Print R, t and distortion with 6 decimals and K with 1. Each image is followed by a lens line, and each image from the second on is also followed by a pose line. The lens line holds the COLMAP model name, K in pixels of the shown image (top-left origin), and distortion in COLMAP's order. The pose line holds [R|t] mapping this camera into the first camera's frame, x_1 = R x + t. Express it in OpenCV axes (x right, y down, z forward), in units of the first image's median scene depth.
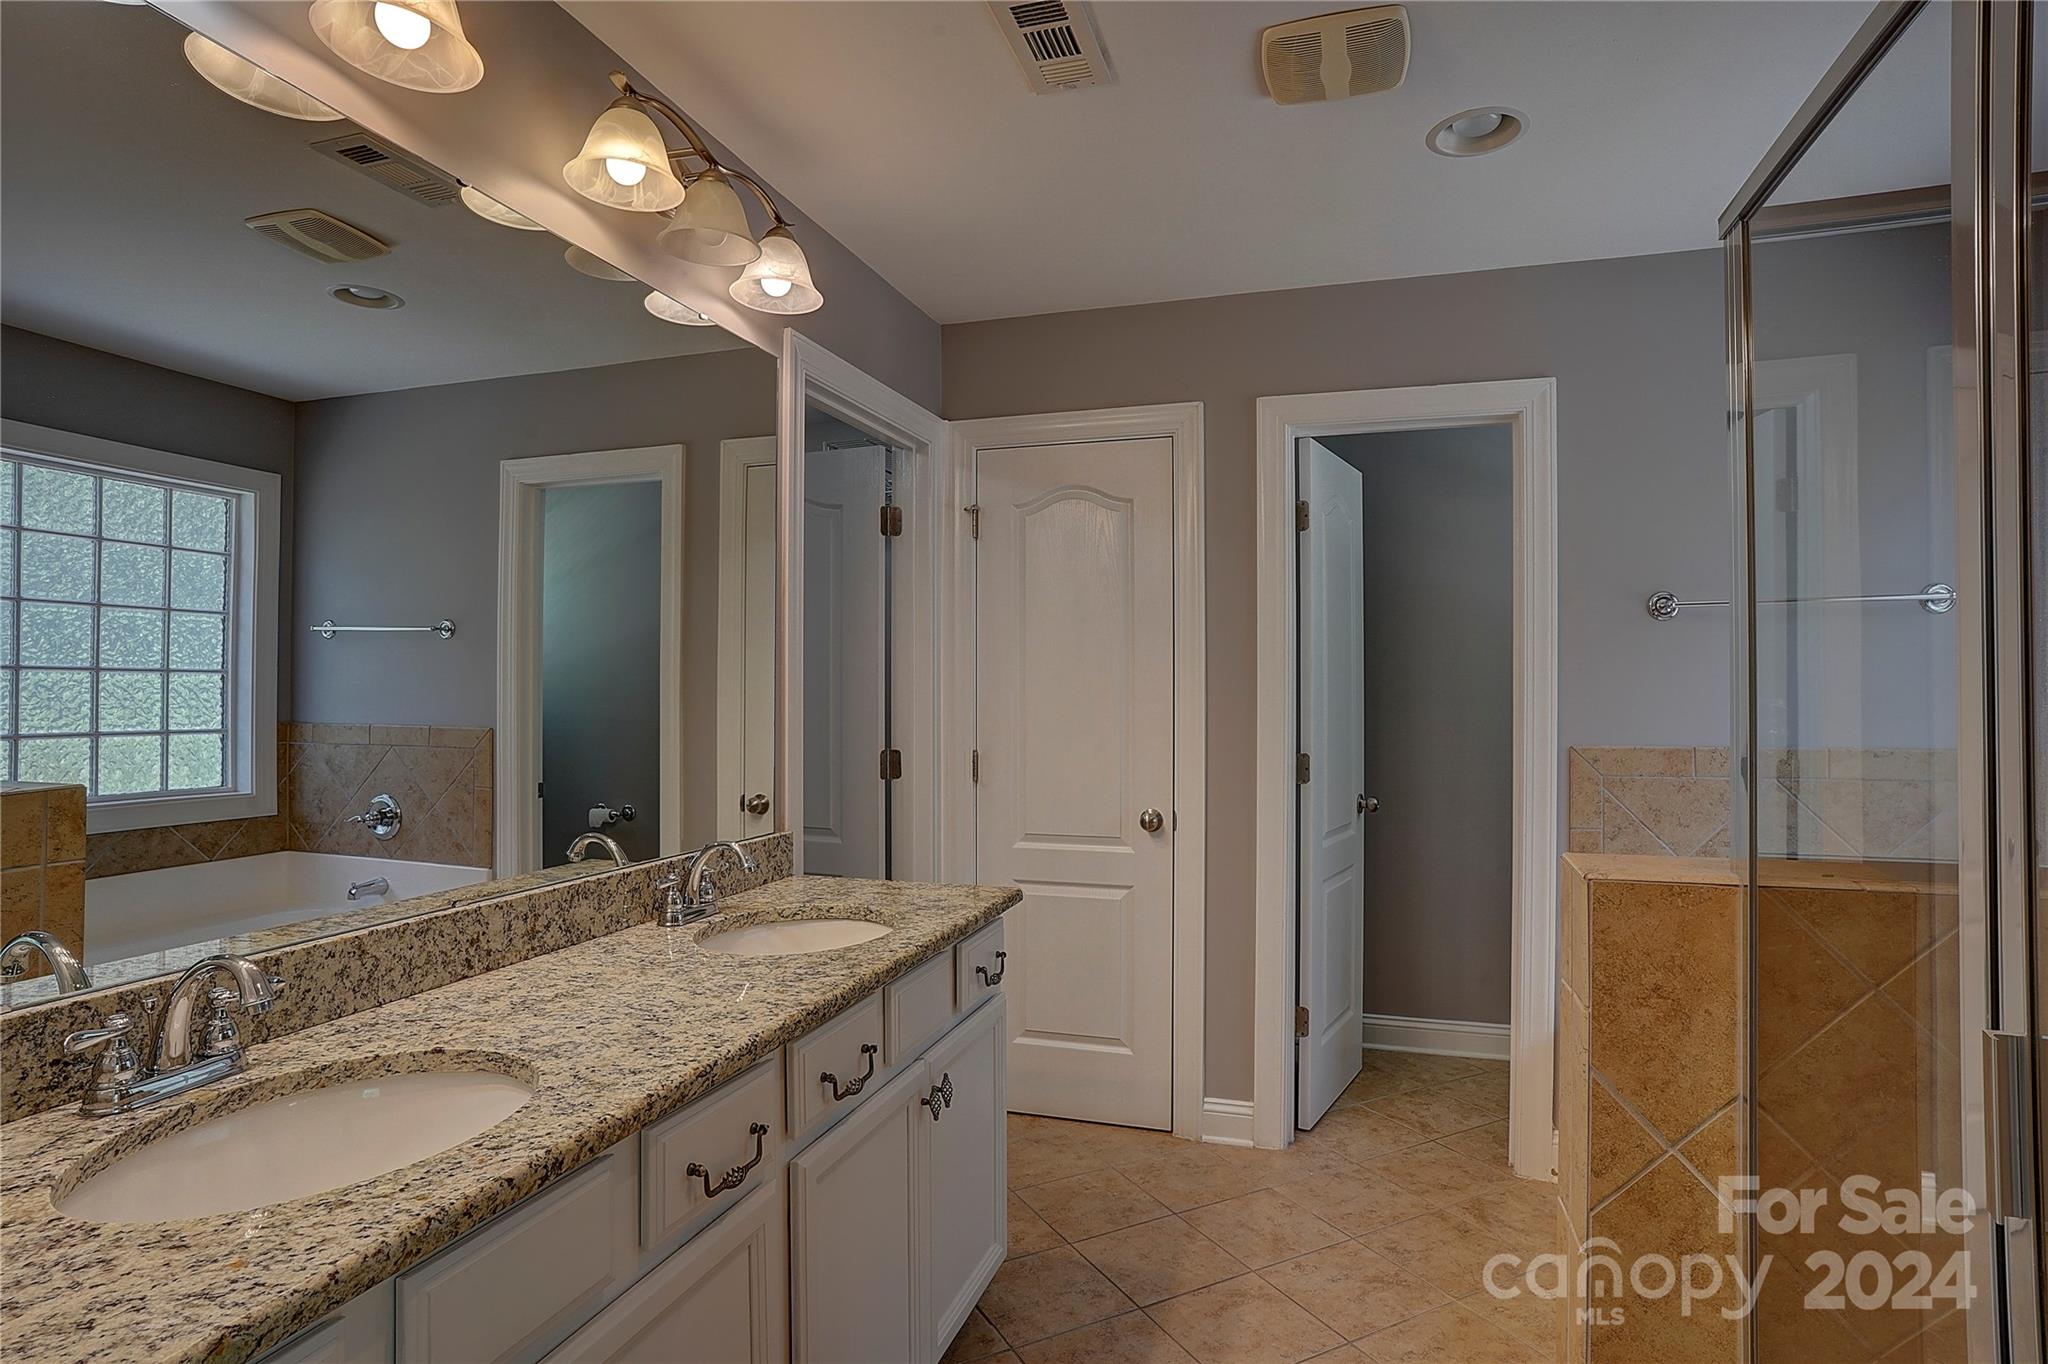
lens RADIAL K [[1087.5, 0, 1024.0], [0, 1087.5, 682.0], [0, 0, 1]] dist [0.000351, 0.000236]
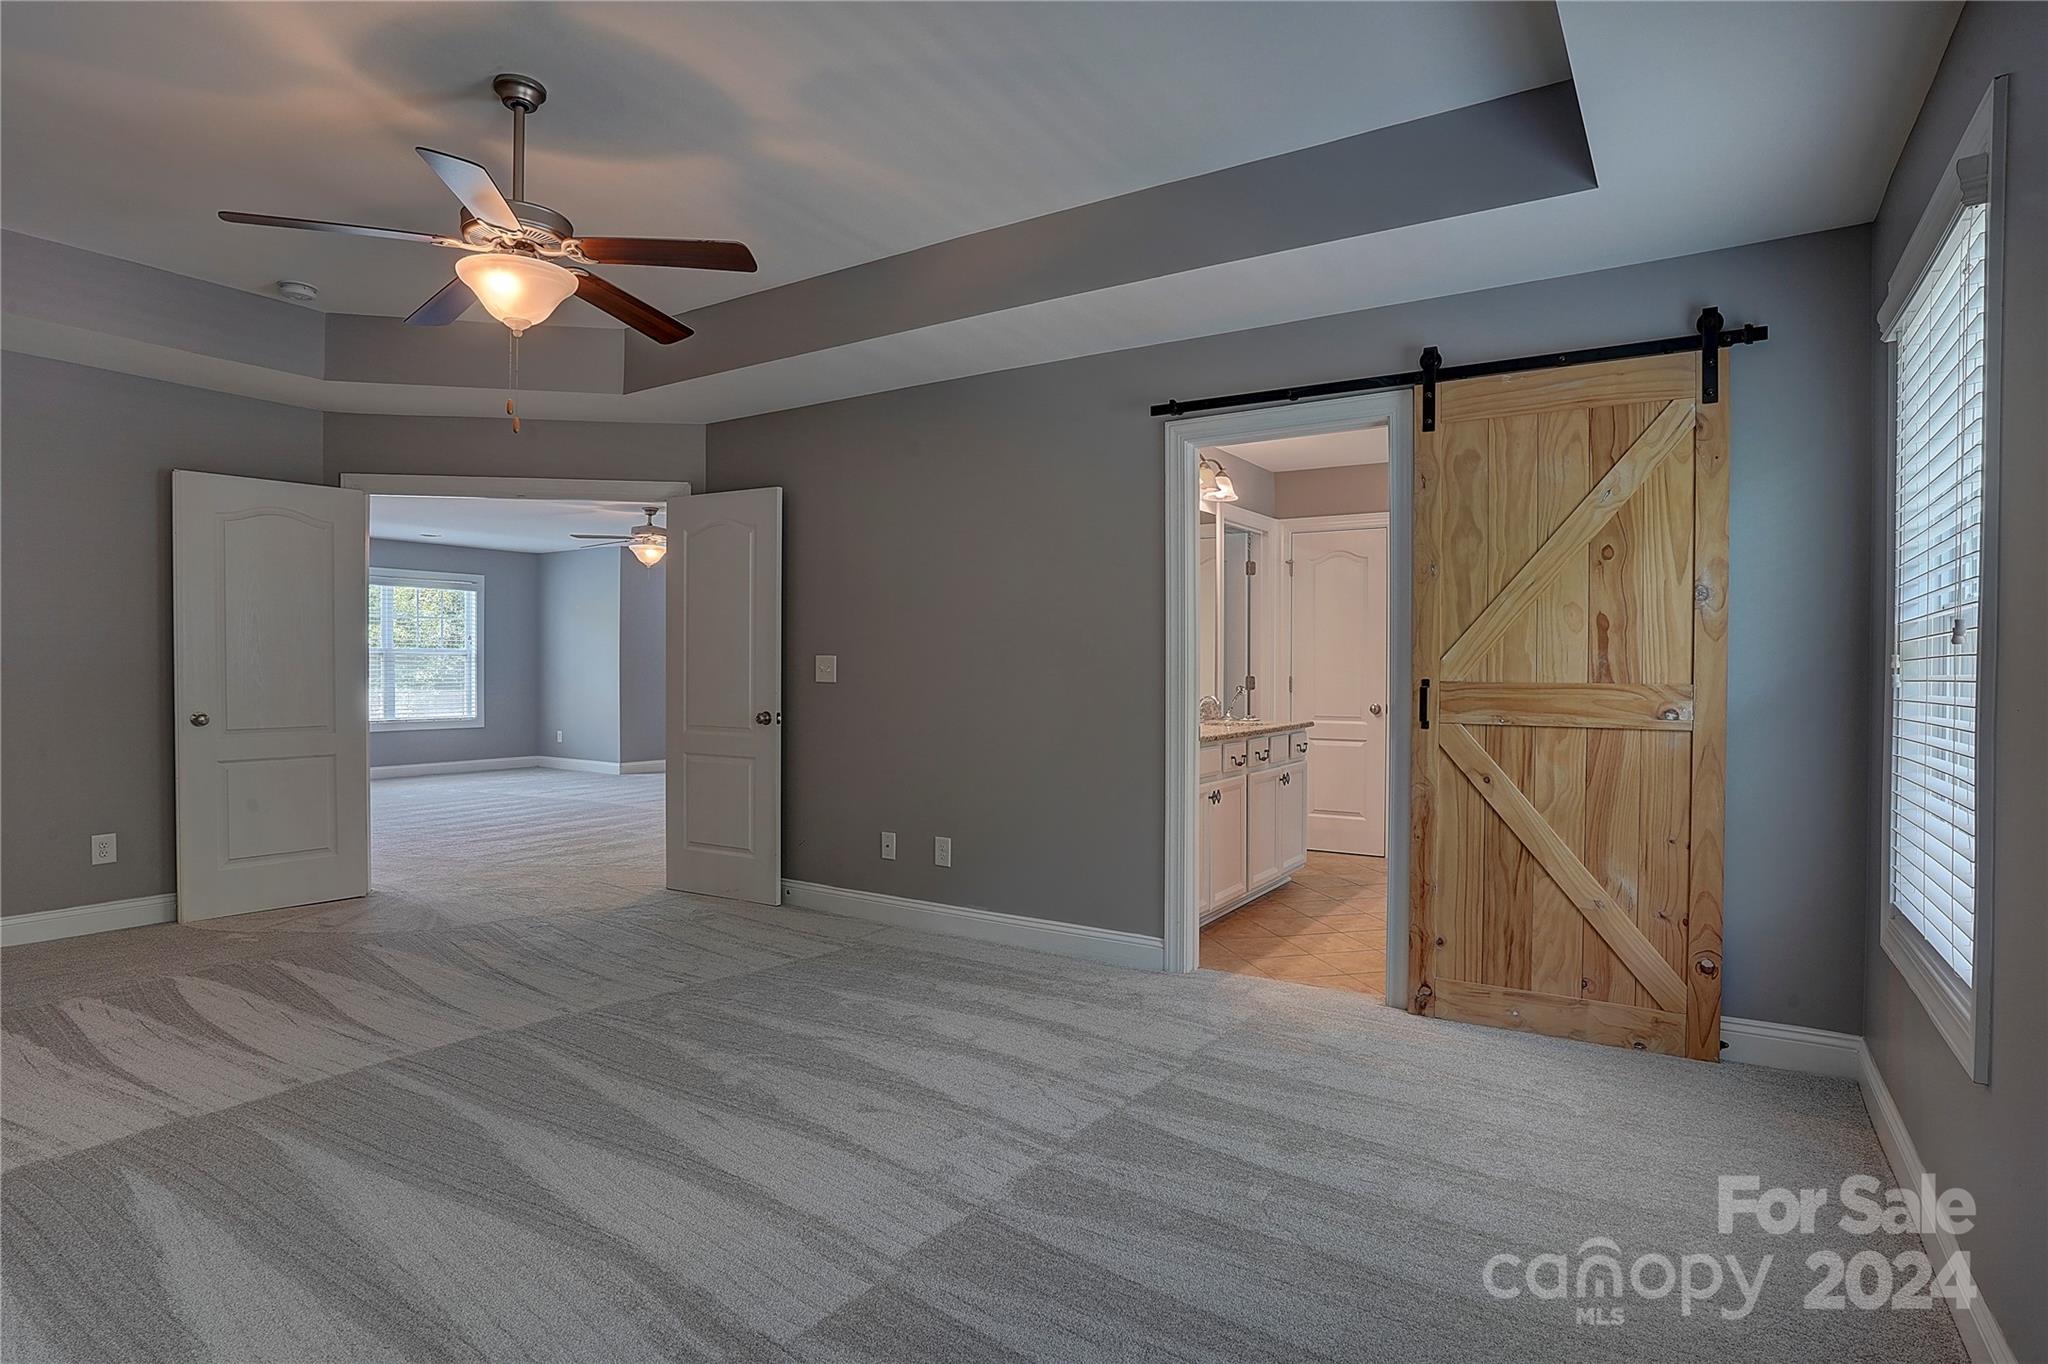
lens RADIAL K [[1087.5, 0, 1024.0], [0, 1087.5, 682.0], [0, 0, 1]] dist [0.000351, 0.000236]
pose [[0.967343, 0.009397, -0.253297, -0.010839], [-0.004494, 0.999791, 0.019928, 0.032529], [0.253431, -0.018139, 0.967183, -1.193787]]
